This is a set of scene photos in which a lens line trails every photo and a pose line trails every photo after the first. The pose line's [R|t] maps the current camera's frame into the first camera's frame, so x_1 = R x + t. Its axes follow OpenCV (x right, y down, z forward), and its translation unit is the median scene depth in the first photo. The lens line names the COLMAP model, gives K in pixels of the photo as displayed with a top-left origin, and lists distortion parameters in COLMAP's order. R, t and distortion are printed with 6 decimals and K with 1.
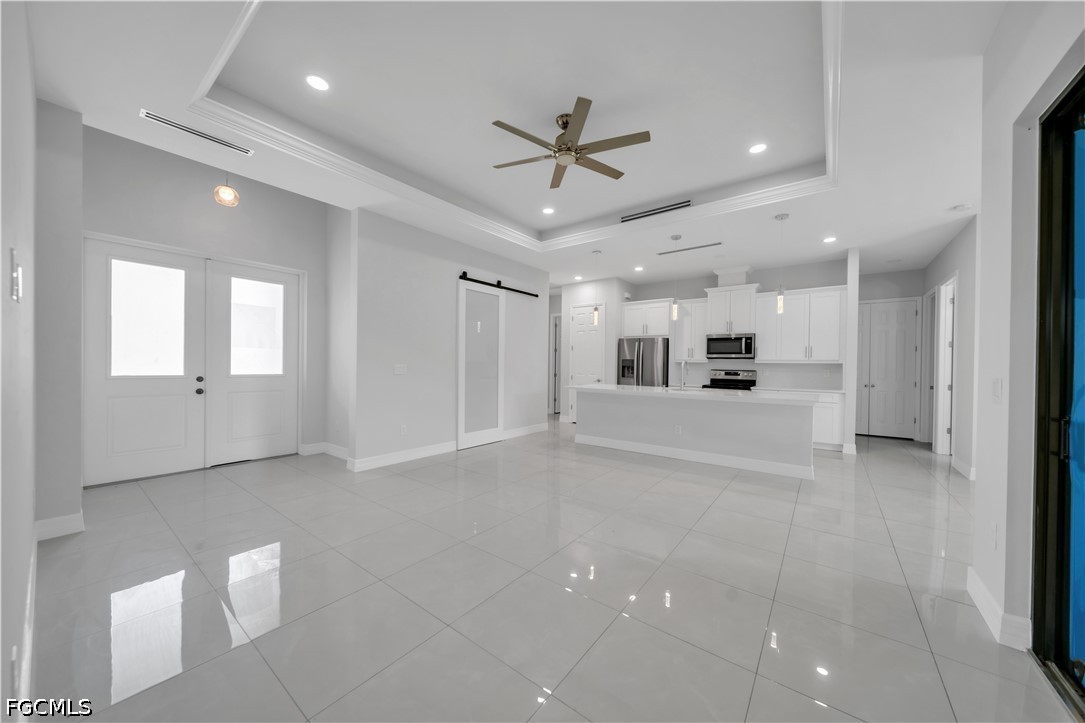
lens RADIAL K [[374.5, 0, 544.4], [0, 374.5, 367.8], [0, 0, 1]] dist [-0.001625, -0.000088]
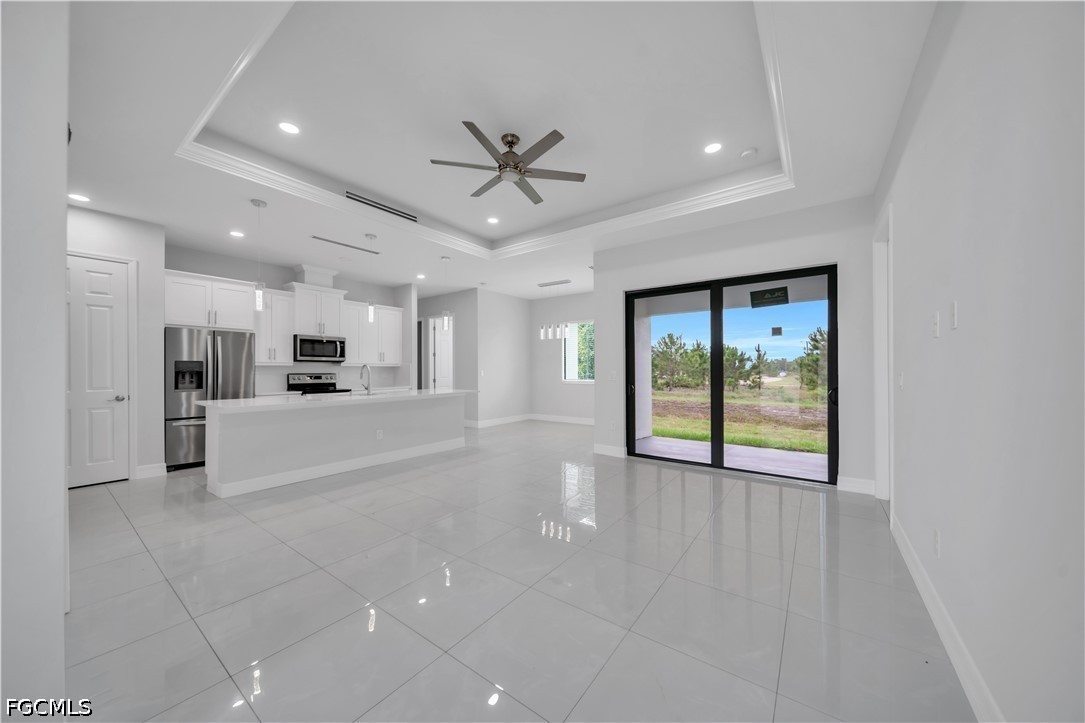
lens RADIAL K [[374.5, 0, 544.4], [0, 374.5, 367.8], [0, 0, 1]] dist [-0.001625, -0.000088]
pose [[-0.017373, -0.009594, 0.999803, -0.465395], [0.008396, 0.999917, 0.009741, -0.013092], [-0.999814, 0.008564, -0.017291, 0.432681]]
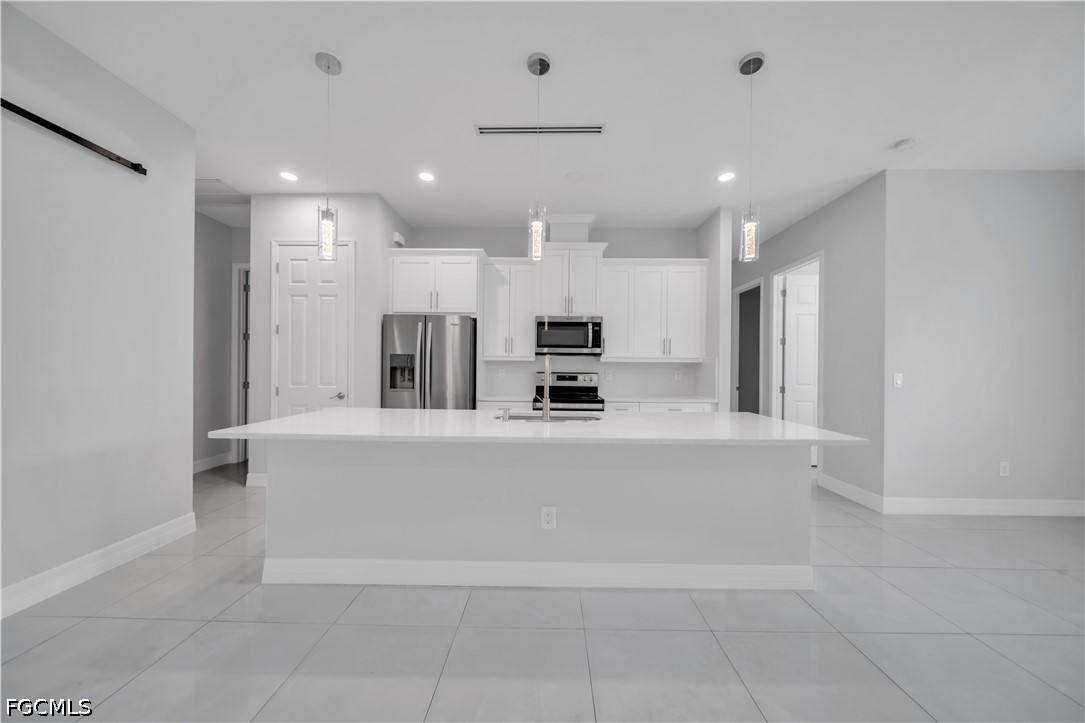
lens RADIAL K [[374.5, 0, 544.4], [0, 374.5, 367.8], [0, 0, 1]] dist [-0.001625, -0.000088]
pose [[0.805828, -0.006580, 0.592113, 0.077444], [0.005121, 0.999978, 0.004143, -0.005079], [-0.592127, -0.000307, 0.805844, 0.492522]]
